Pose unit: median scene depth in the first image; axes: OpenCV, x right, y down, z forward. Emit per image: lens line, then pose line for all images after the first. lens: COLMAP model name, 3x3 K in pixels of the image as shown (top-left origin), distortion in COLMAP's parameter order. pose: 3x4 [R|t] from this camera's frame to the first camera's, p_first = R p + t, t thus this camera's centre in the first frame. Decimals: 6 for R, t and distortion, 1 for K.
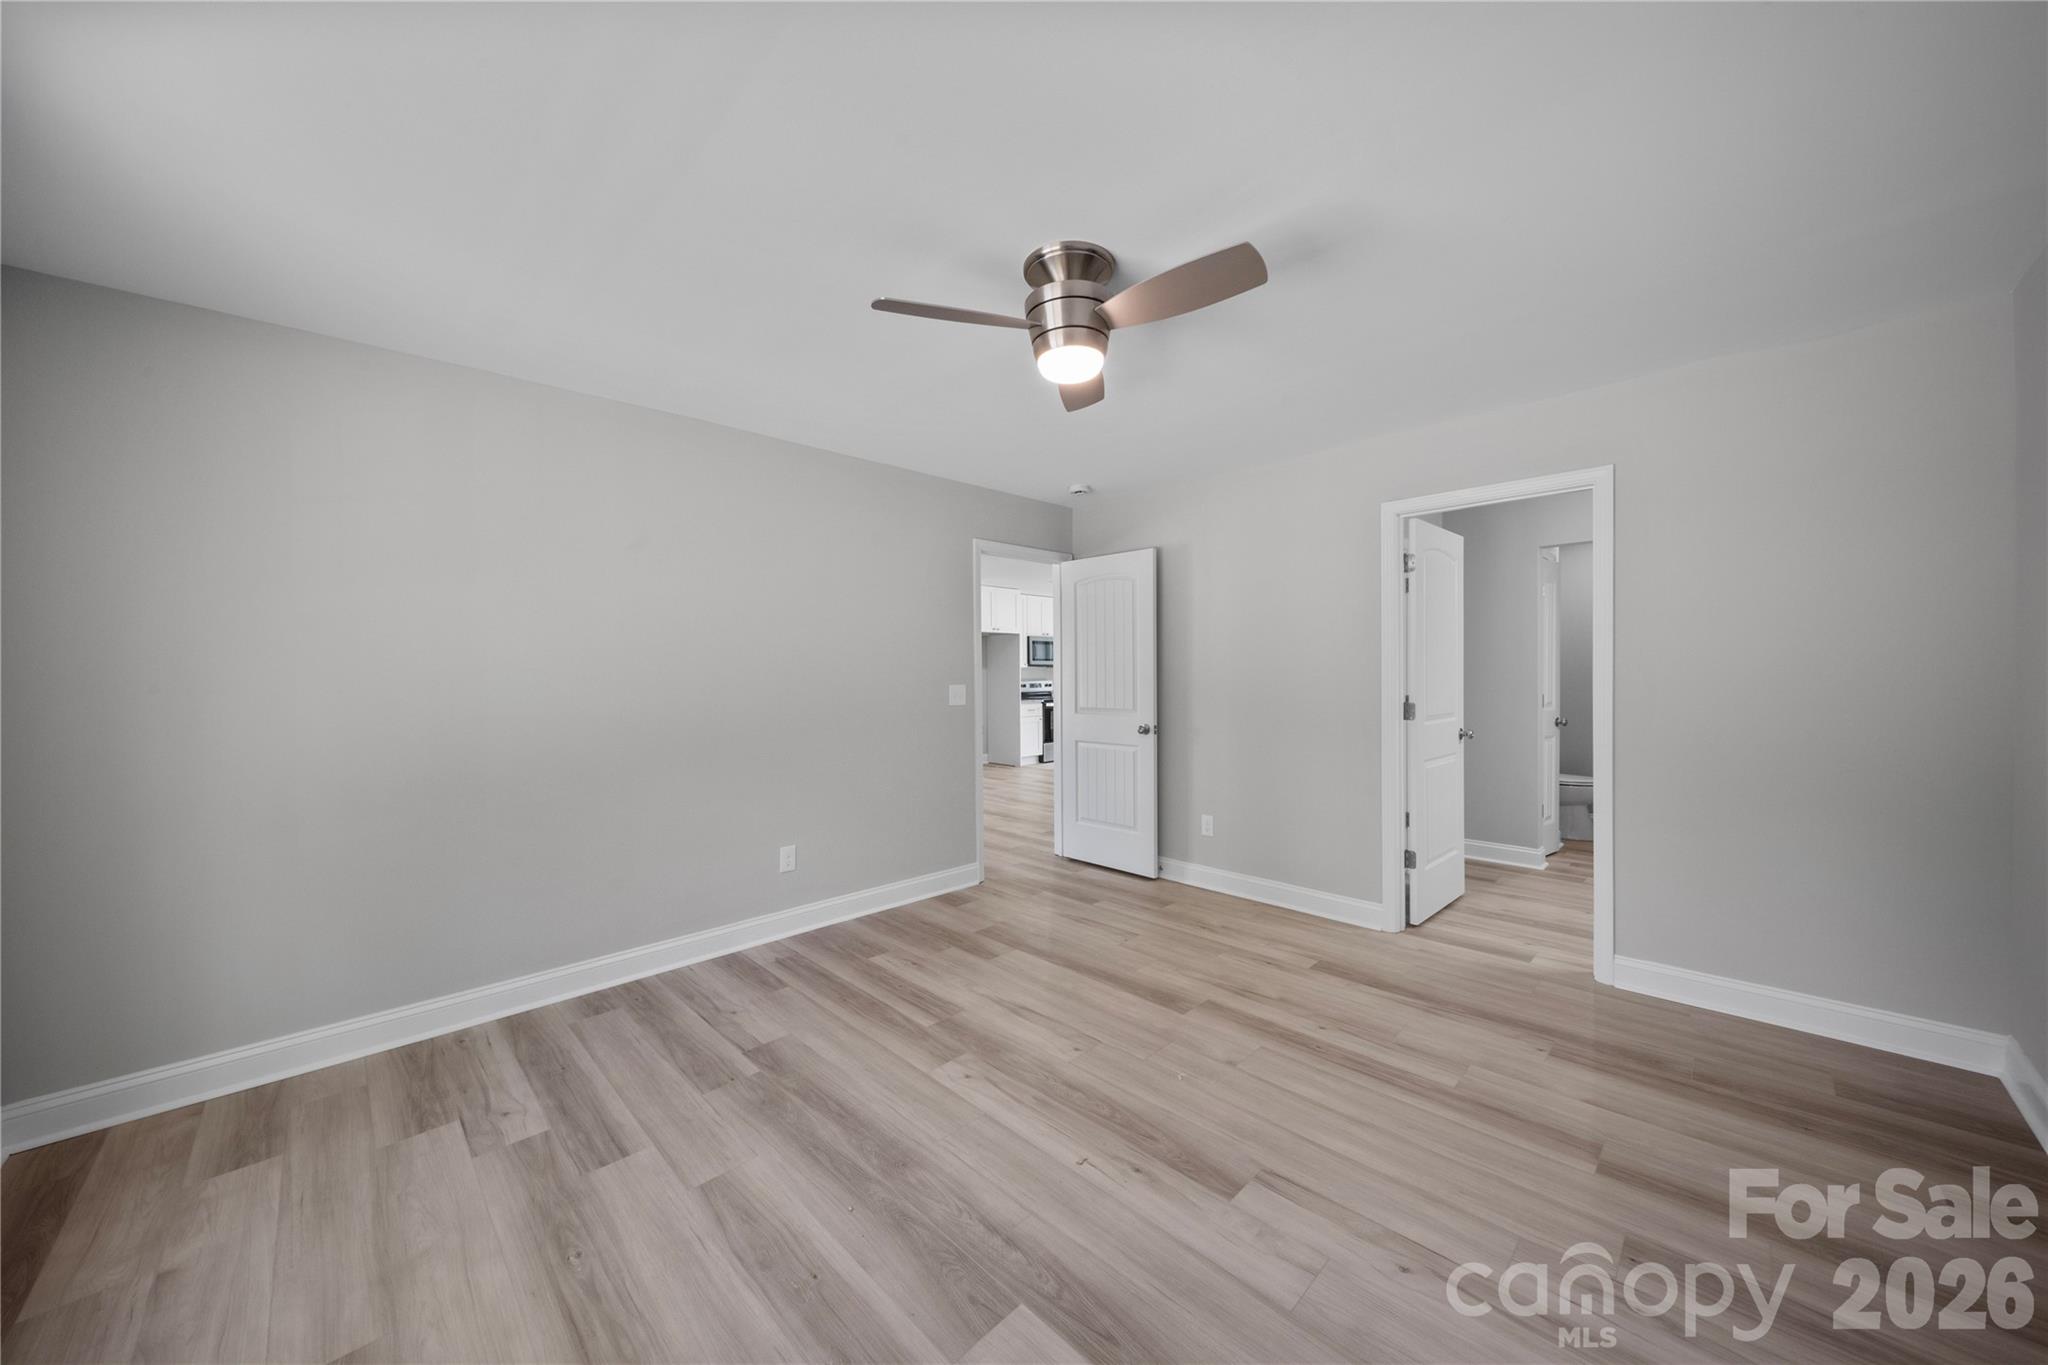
lens RADIAL K [[711.3, 0, 1025.8], [0, 711.3, 671.8], [0, 0, 1]] dist [0.006896, -0.004586]
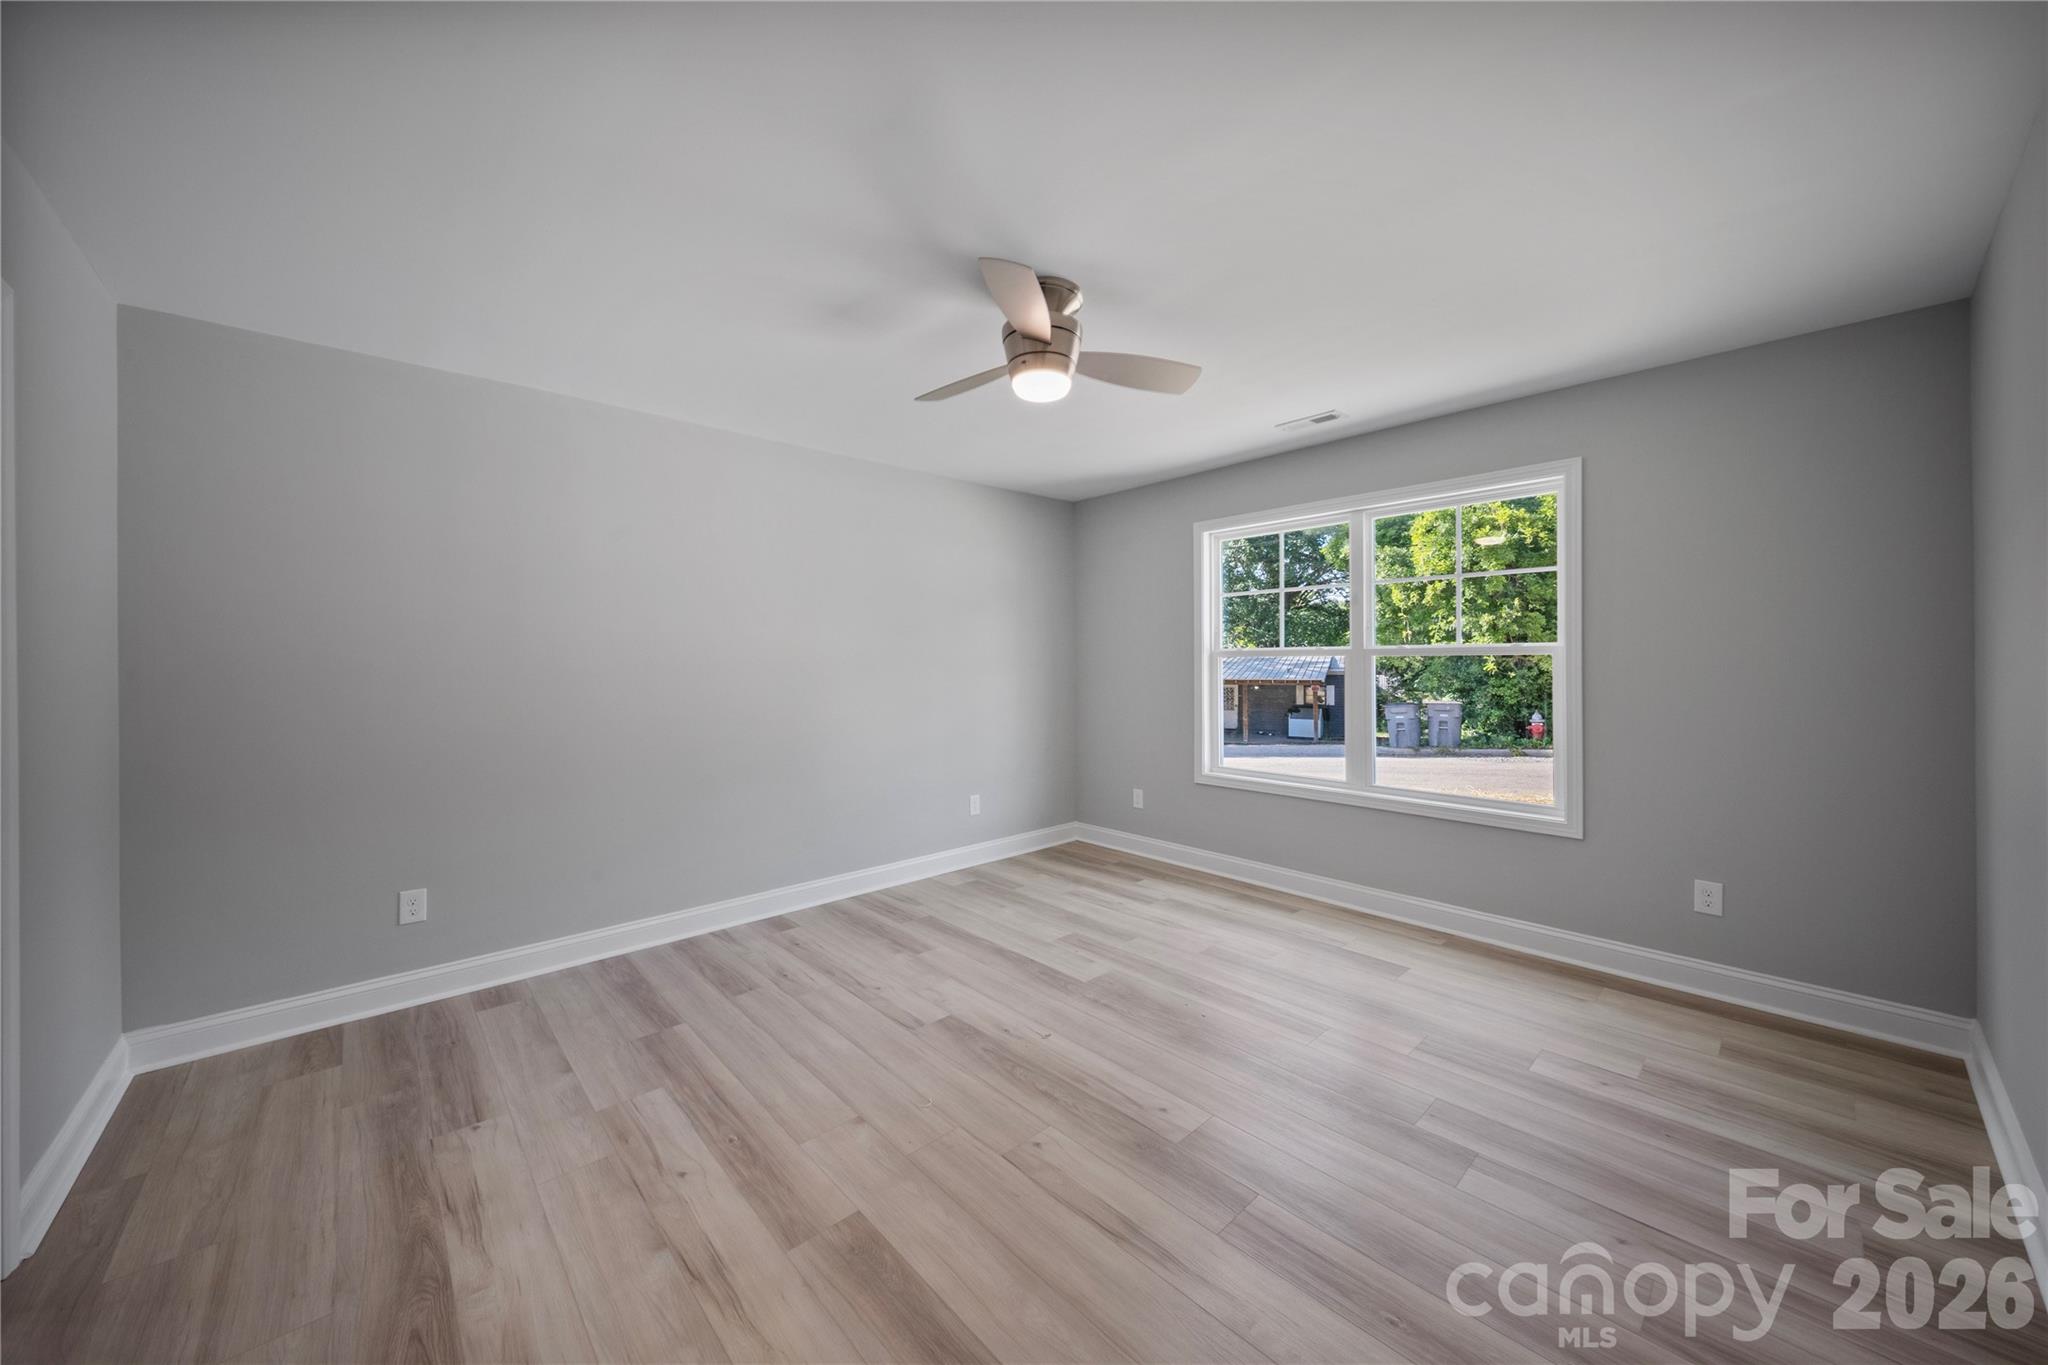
lens RADIAL K [[711.3, 0, 1025.8], [0, 711.3, 671.8], [0, 0, 1]] dist [0.006896, -0.004586]
pose [[-0.999456, 0.018722, 0.027142, 0.061538], [0.018912, 0.999798, 0.006770, 0.009360], [-0.027010, 0.007280, -0.999609, 2.038252]]
